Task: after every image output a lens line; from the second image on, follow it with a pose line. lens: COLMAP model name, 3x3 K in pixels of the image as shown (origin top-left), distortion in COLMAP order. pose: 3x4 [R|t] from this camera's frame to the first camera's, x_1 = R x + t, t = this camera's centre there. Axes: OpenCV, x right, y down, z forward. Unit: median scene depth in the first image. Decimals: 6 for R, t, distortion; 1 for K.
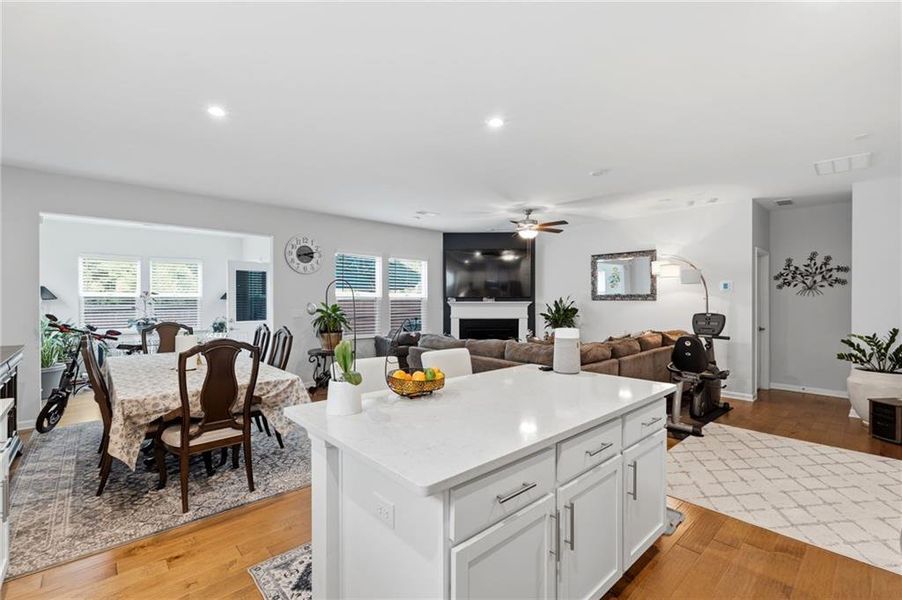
lens RADIAL K [[395.6, 0, 453.0], [0, 395.6, 301.1], [0, 0, 1]] dist [-0.001250, -0.000472]
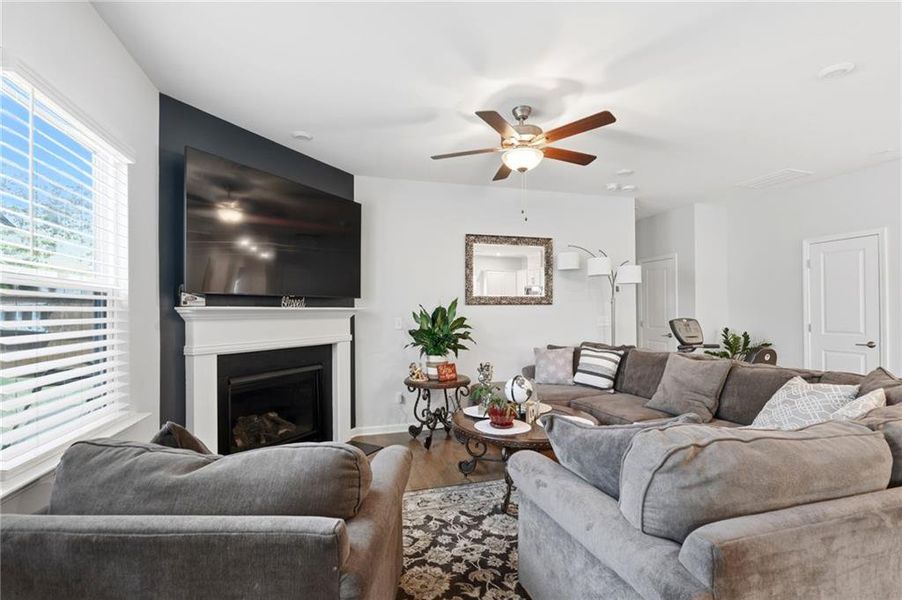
lens RADIAL K [[397.9, 0, 445.1], [0, 397.9, 308.2], [0, 0, 1]] dist [0.026836, -0.000016]
pose [[0.456014, 0.002691, 0.889969, -0.239434], [0.006770, 0.999956, -0.006493, 0.007076], [-0.889947, 0.008986, 0.455976, 0.754119]]
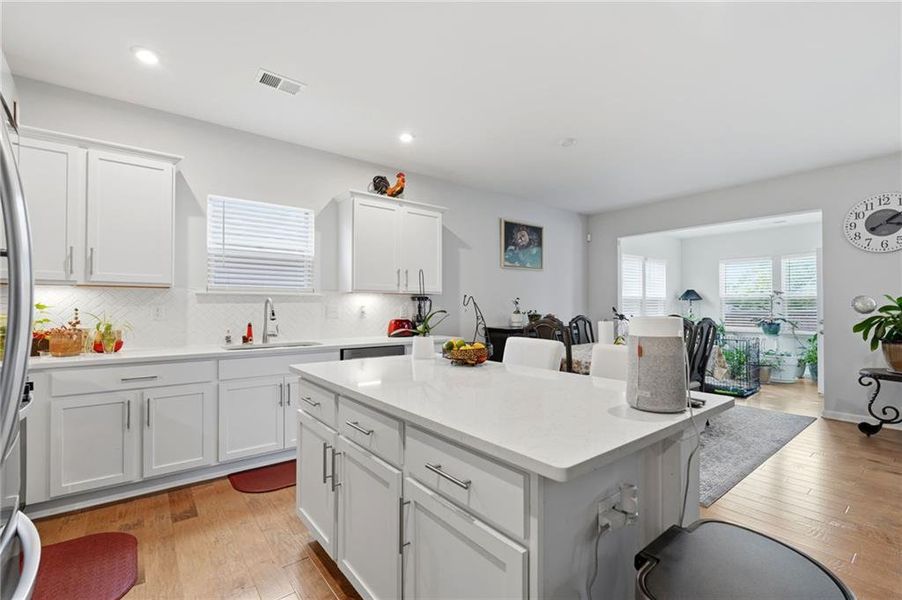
lens RADIAL K [[399.6, 0, 451.0], [0, 399.6, 300.0], [0, 0, 1]] dist [0.000960, 0.000172]
pose [[-0.080362, -0.018854, -0.996587, 0.300581], [-0.005726, 0.999813, -0.018454, 0.023410], [0.996749, 0.004223, -0.080455, 0.295338]]
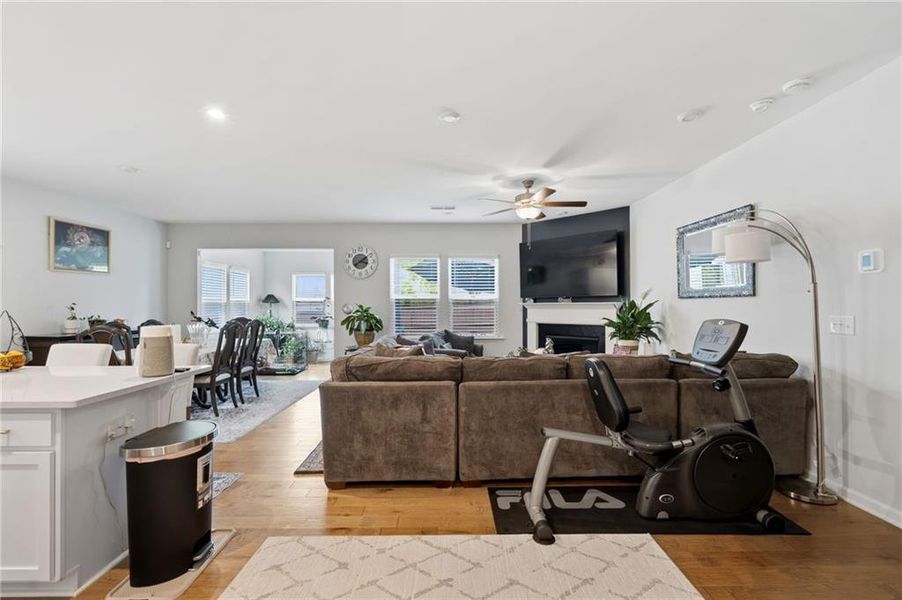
lens RADIAL K [[395.6, 0, 453.0], [0, 395.6, 301.1], [0, 0, 1]] dist [-0.001250, -0.000472]
pose [[0.739575, -0.009053, -0.673013, 0.518682], [-0.000607, 0.999900, -0.014117, 0.010646], [0.673073, 0.010849, 0.739496, 0.294392]]
